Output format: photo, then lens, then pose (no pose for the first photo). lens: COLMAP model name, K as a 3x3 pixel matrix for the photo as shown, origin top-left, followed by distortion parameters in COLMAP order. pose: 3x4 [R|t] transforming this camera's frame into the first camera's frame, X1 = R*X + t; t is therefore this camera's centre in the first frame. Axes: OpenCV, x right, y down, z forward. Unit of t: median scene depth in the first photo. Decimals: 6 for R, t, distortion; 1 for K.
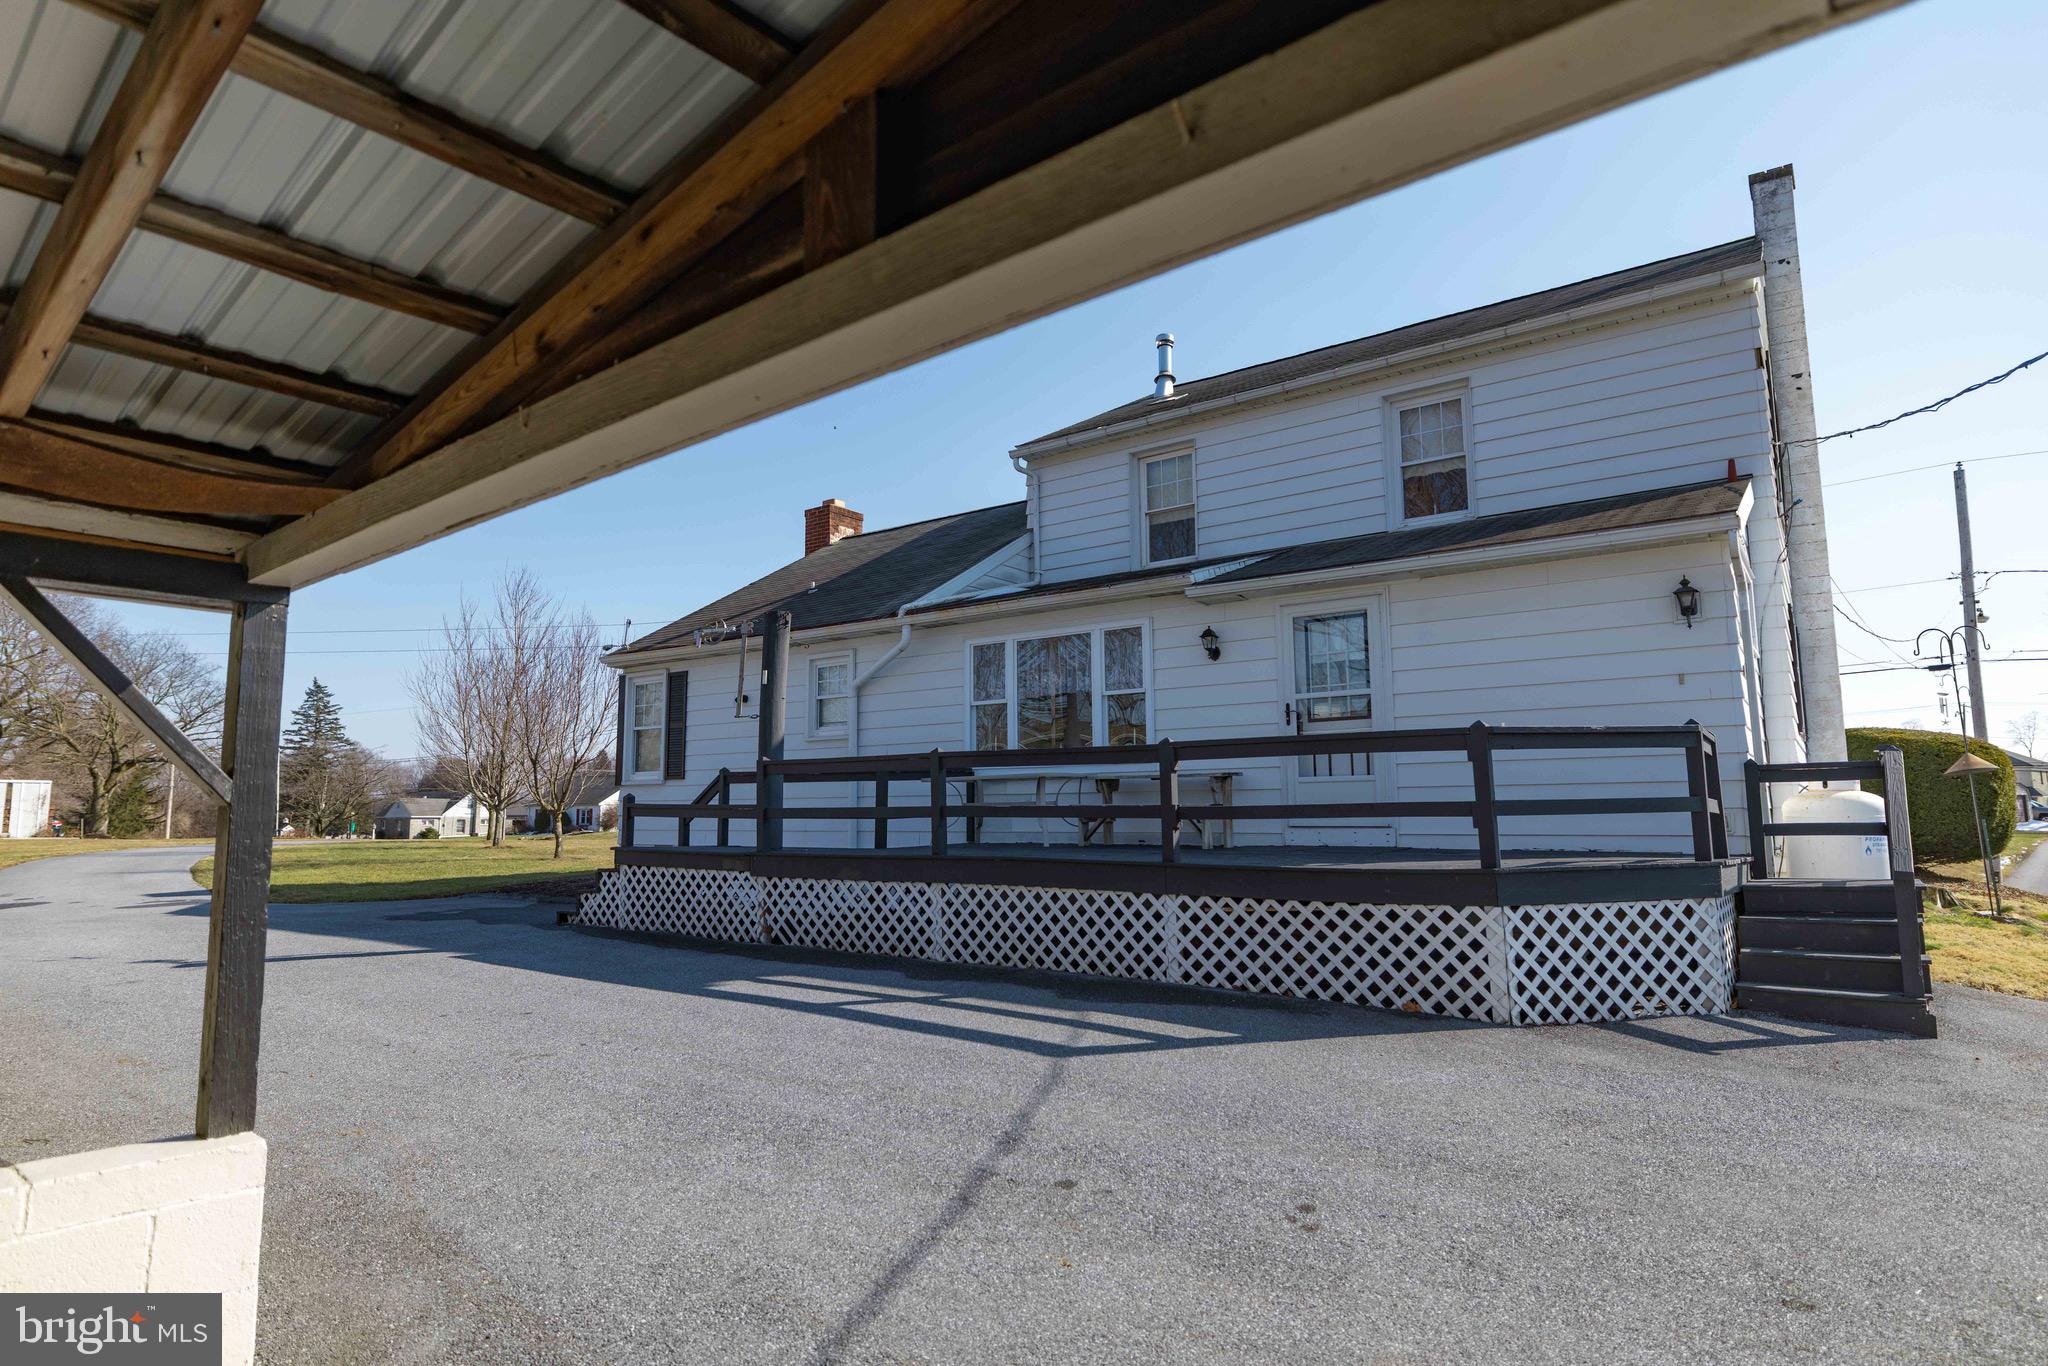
lens RADIAL K [[1149.8, 0, 968.6], [0, 1149.8, 668.0], [0, 0, 1]] dist [0.011093, -0.008834]
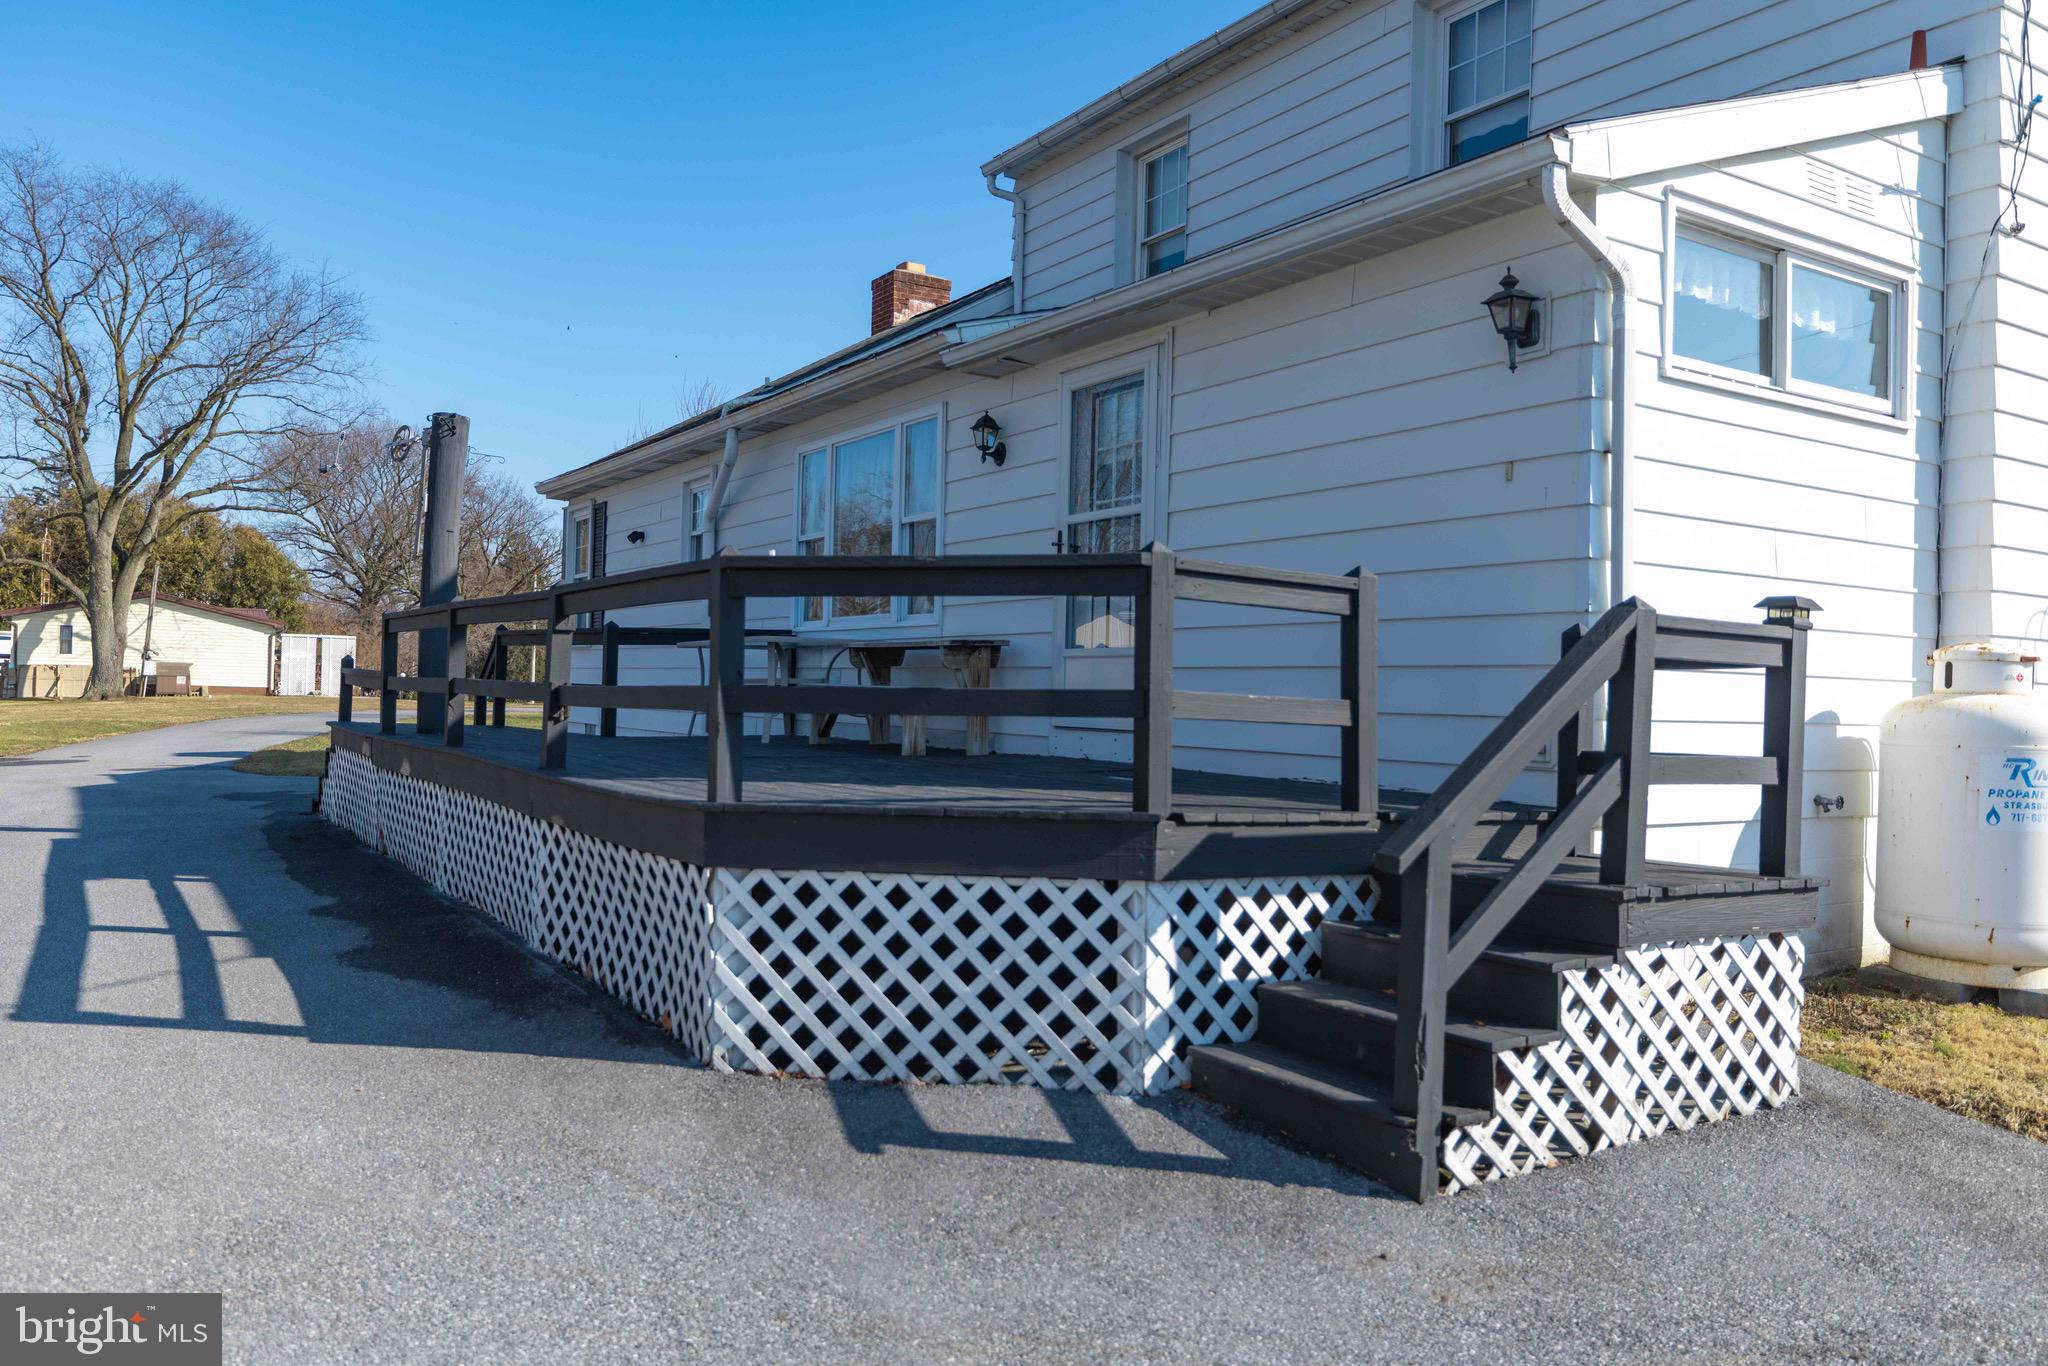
lens RADIAL K [[1482.1, 0, 1022.1], [0, 1482.1, 690.0], [0, 0, 1]] dist [0.008934, -0.003165]
pose [[0.939311, 0.027117, -0.341993, 0.402272], [0.014776, 0.992748, 0.119302, 0.015192], [0.342748, -0.117115, 0.932099, 0.176243]]
